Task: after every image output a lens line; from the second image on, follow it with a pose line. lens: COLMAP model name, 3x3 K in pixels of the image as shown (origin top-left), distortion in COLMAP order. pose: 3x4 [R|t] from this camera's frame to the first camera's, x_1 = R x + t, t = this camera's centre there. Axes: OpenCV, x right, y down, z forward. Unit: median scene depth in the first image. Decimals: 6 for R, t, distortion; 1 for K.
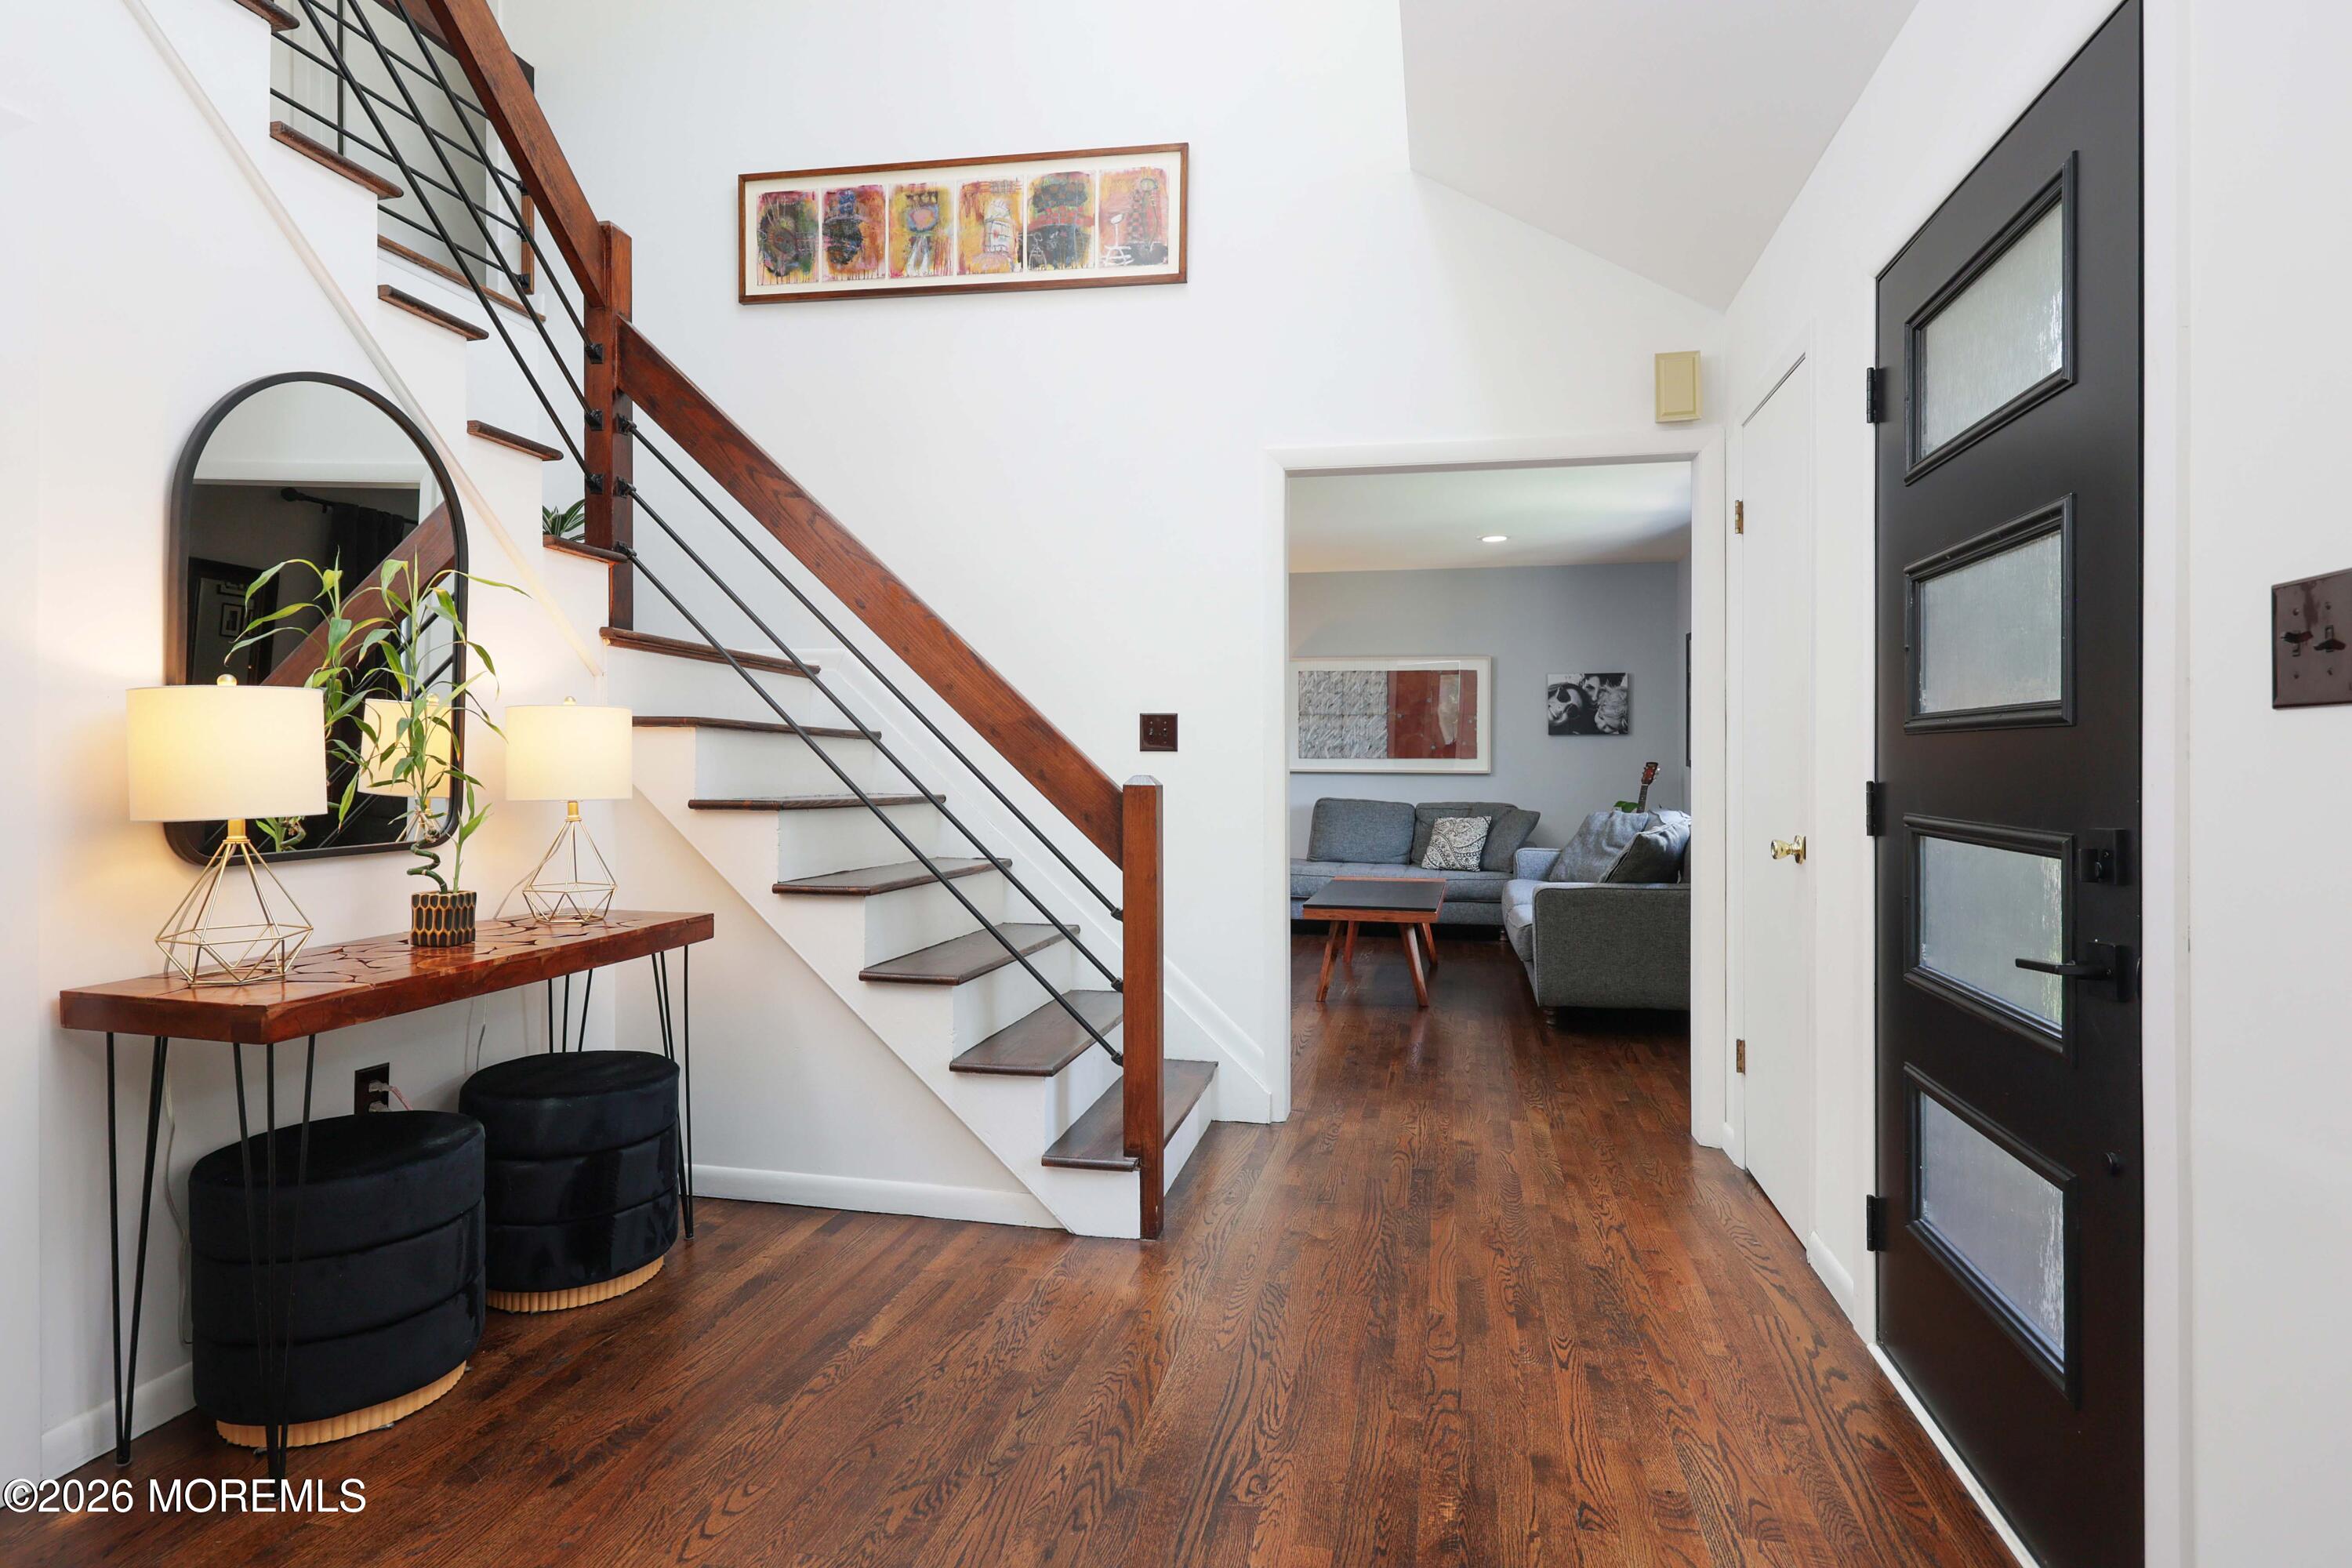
lens RADIAL K [[1256.5, 0, 1180.4], [0, 1256.5, 763.3], [0, 0, 1]] dist [0.001935, 0.001038]
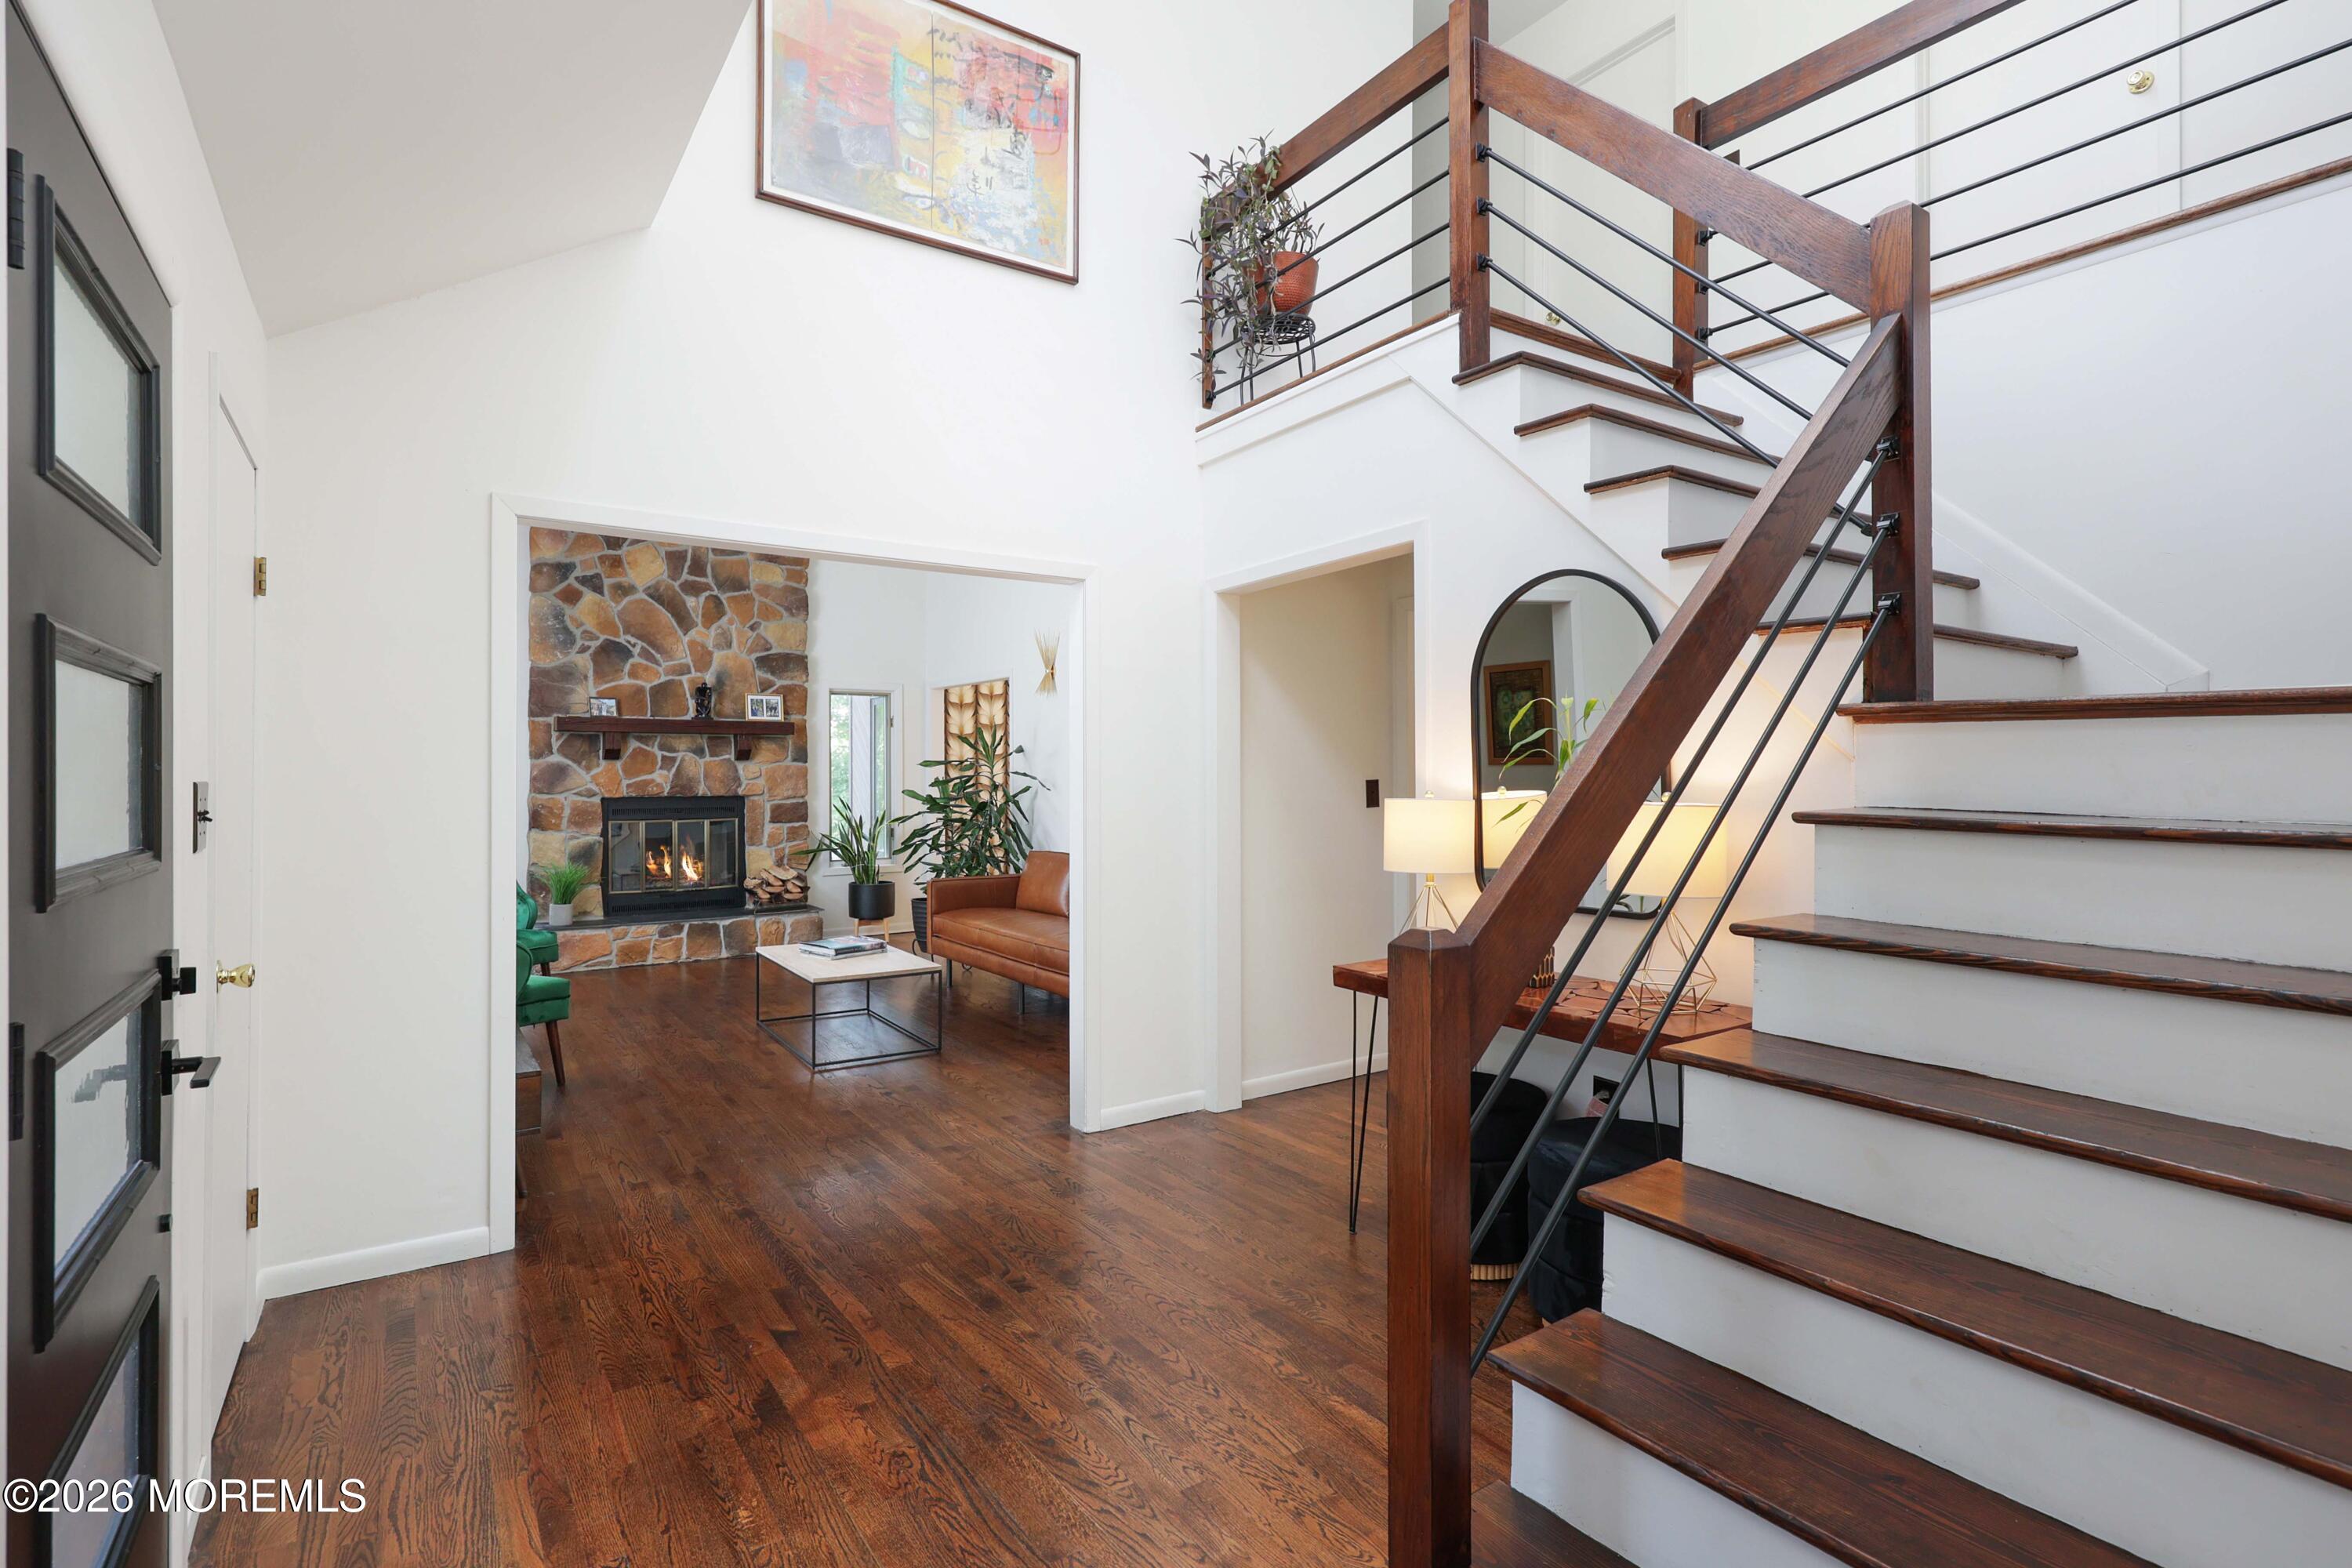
lens RADIAL K [[1156.1, 0, 1171.8], [0, 1156.1, 770.8], [0, 0, 1]] dist [-0.002340, -0.000298]
pose [[-0.700765, -0.001129, -0.713391, 0.526315], [-0.001943, 0.999998, 0.000327, -0.074571], [0.713389, 0.001615, -0.700766, 1.529342]]
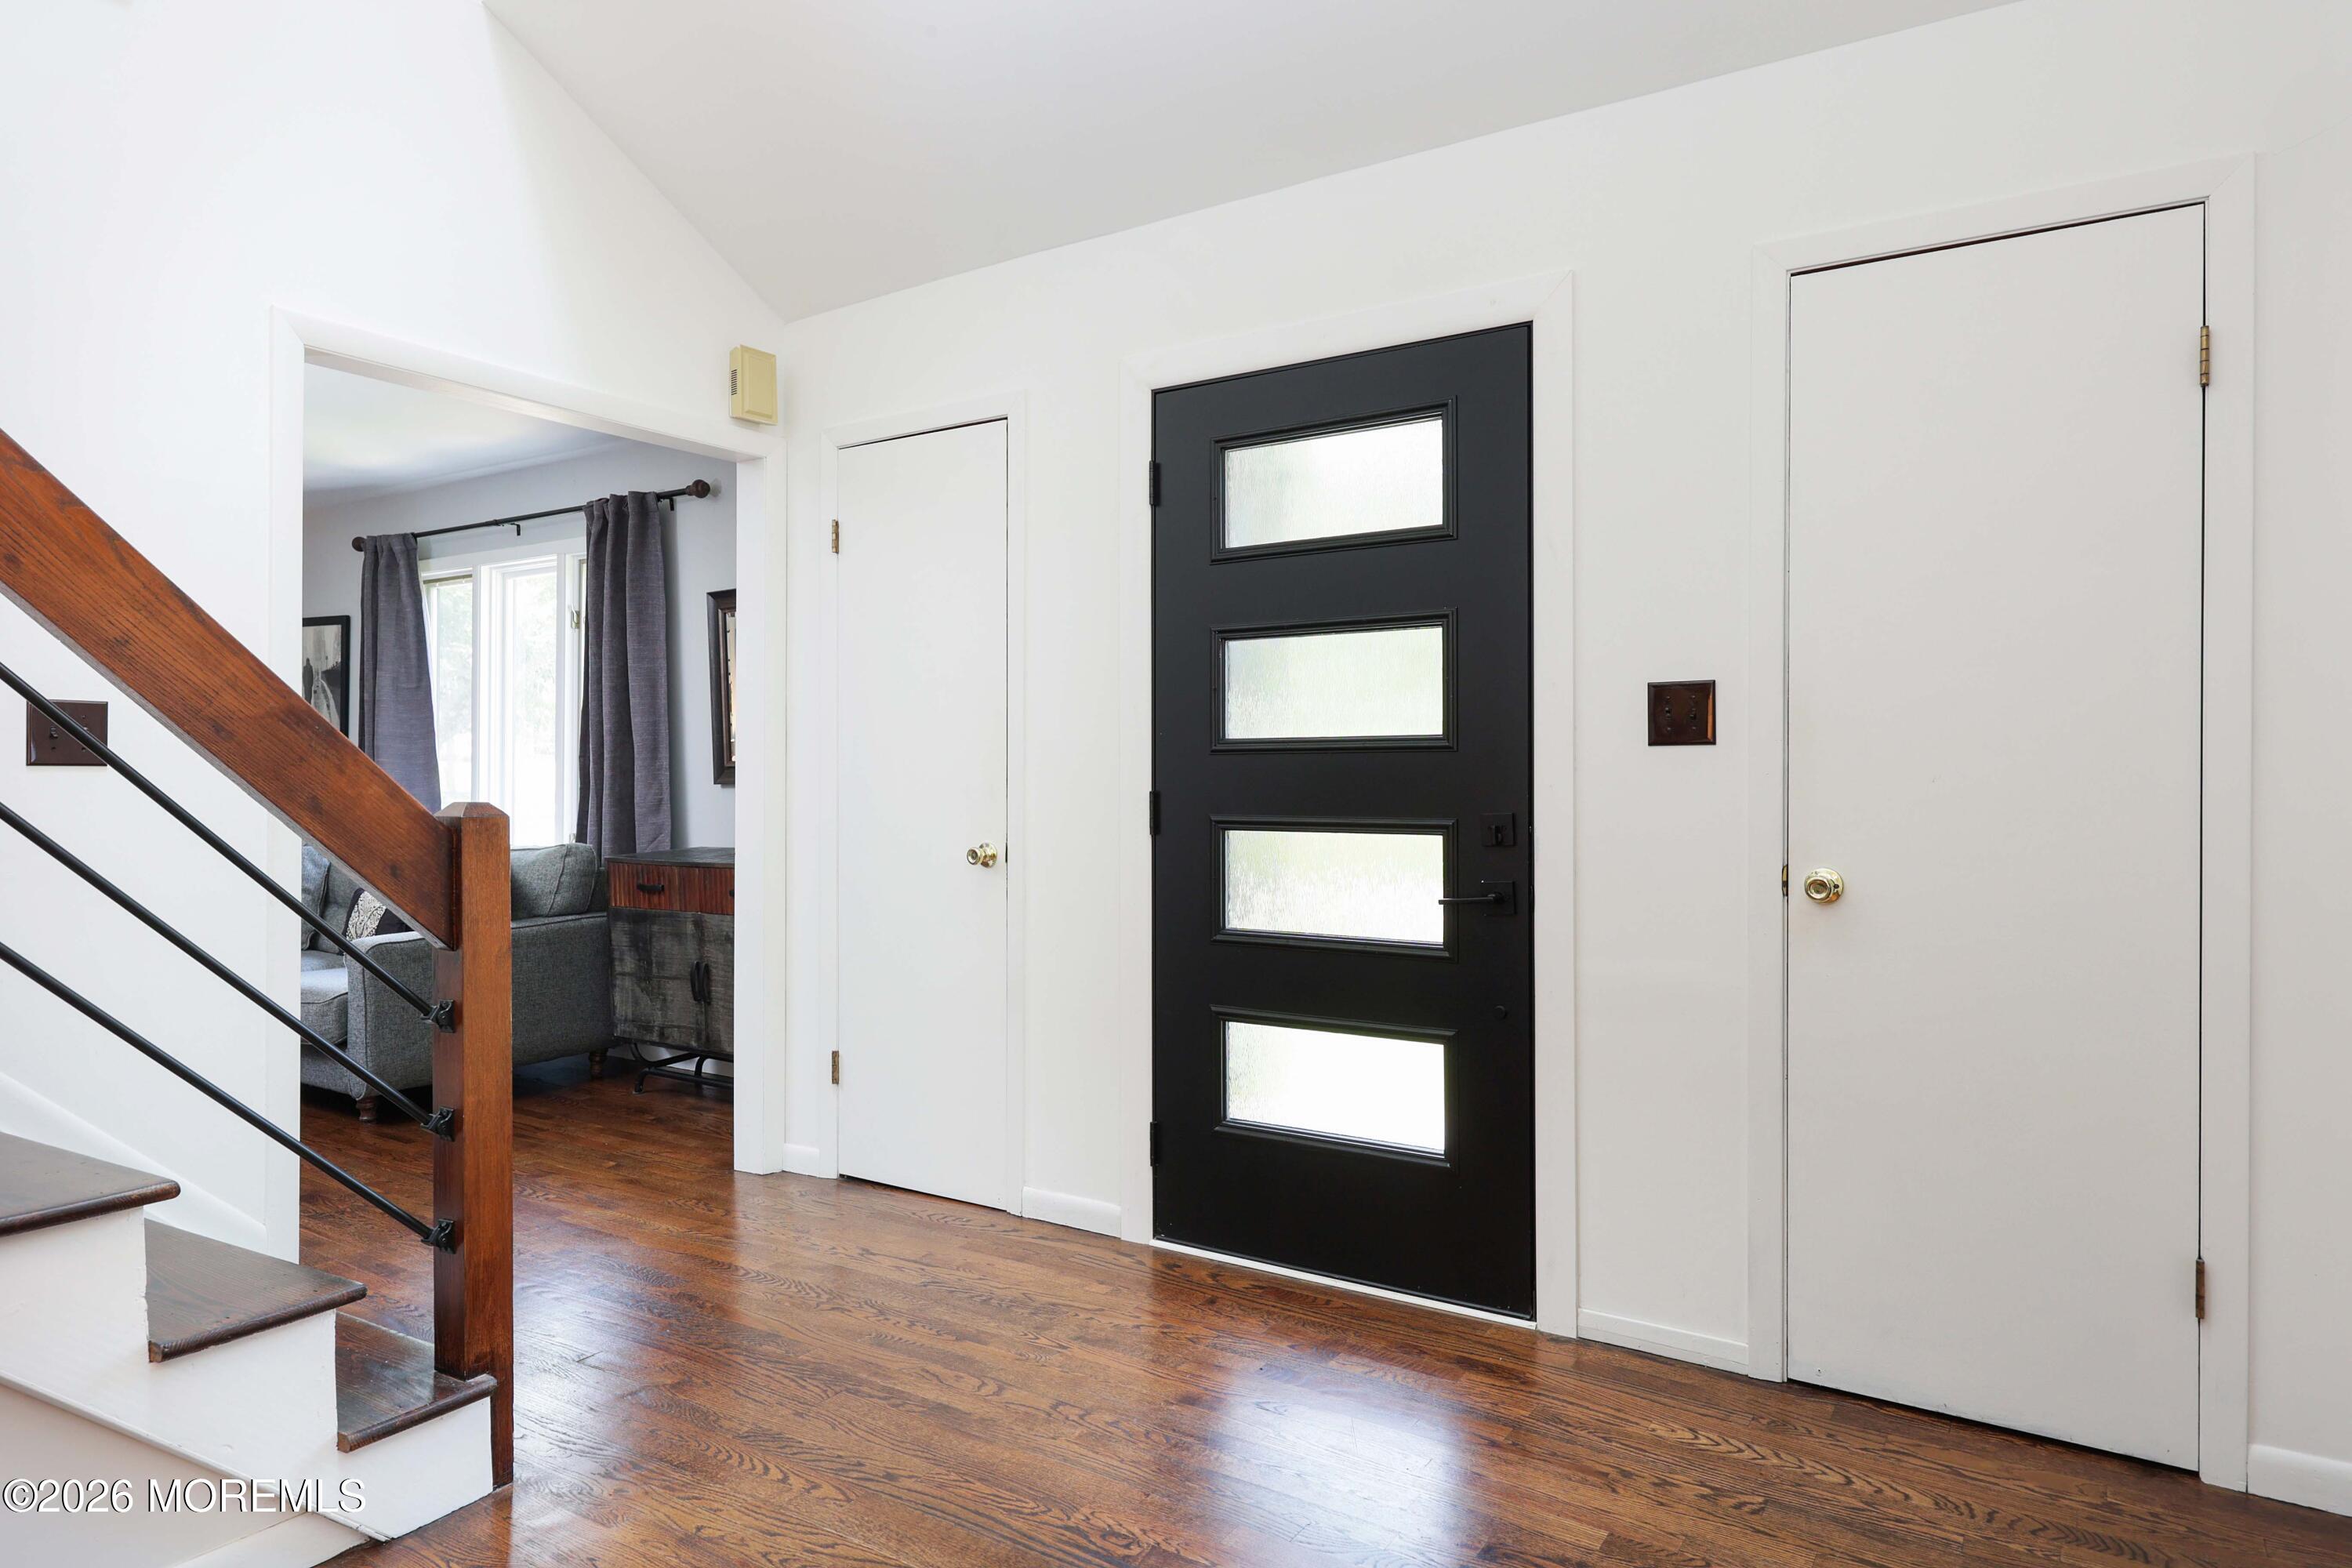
lens RADIAL K [[1418.9, 0, 1196.8], [0, 1418.9, 786.0], [0, 0, 1]] dist [0.027622, 0.000685]
pose [[0.347994, -0.010573, 0.937437, -0.716862], [0.008906, 0.999929, 0.007971, -0.001460], [-0.937454, 0.005575, 0.348063, 0.439656]]
